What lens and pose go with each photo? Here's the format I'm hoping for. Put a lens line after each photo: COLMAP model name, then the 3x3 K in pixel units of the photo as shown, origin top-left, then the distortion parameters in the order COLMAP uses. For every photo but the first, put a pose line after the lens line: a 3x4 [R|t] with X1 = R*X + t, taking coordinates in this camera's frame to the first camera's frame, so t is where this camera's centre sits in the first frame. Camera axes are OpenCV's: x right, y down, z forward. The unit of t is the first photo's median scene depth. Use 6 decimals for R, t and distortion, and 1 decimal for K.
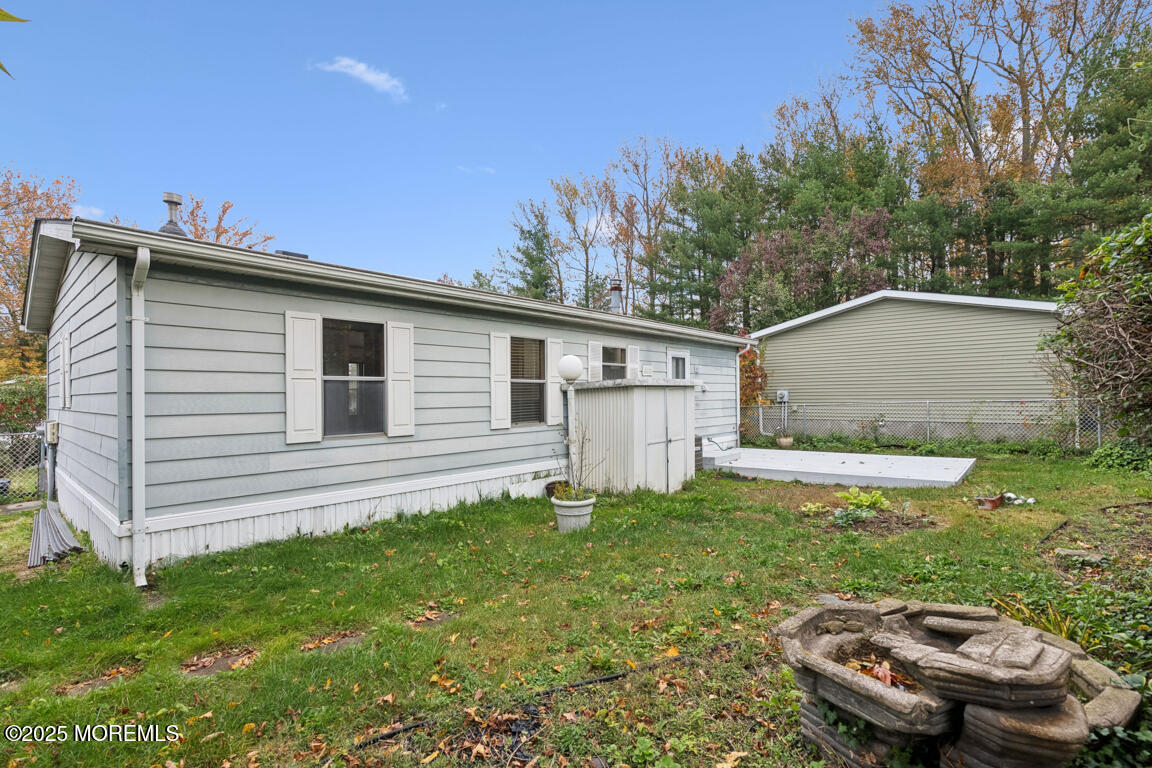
lens RADIAL K [[532.6, 0, 573.6], [0, 532.6, 378.2], [0, 0, 1]] dist [-0.015648, 0.000163]
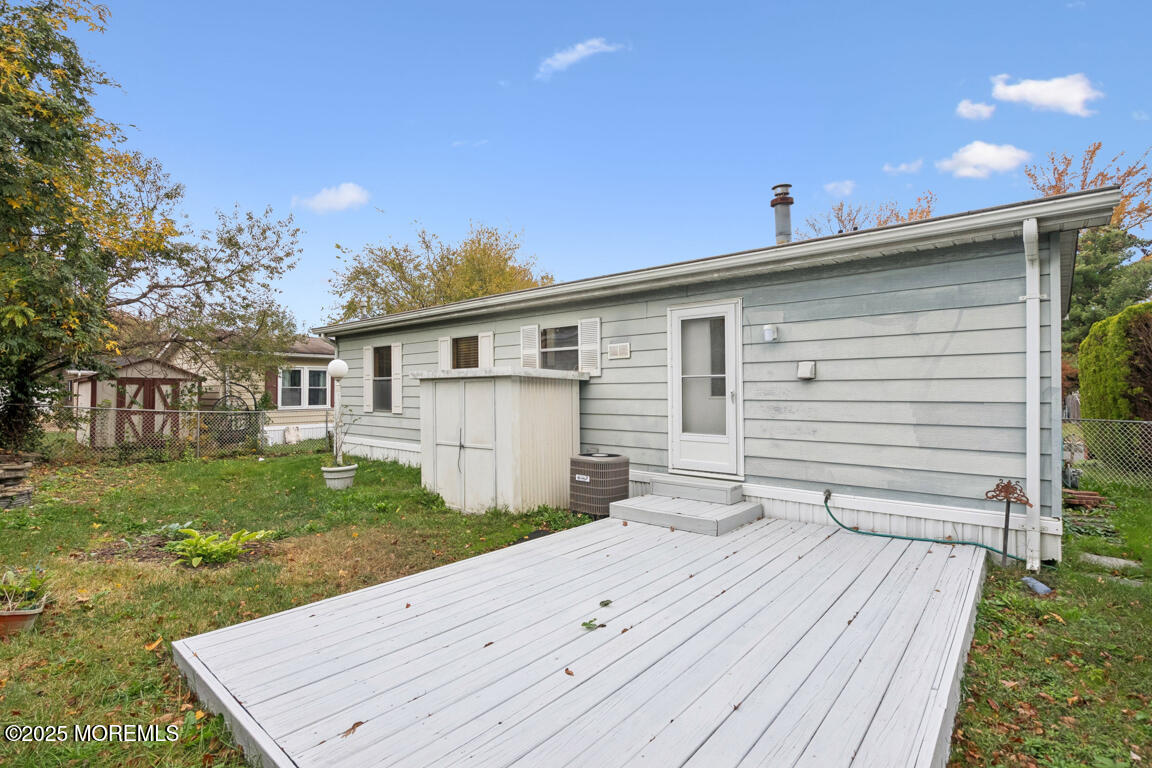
lens RADIAL K [[532.6, 0, 573.6], [0, 532.6, 378.2], [0, 0, 1]] dist [-0.015648, 0.000163]
pose [[0.017692, -0.005848, -0.999826, 1.020976], [0.043781, 0.999028, -0.005069, 0.026584], [0.998884, -0.043684, 0.017931, 1.191331]]
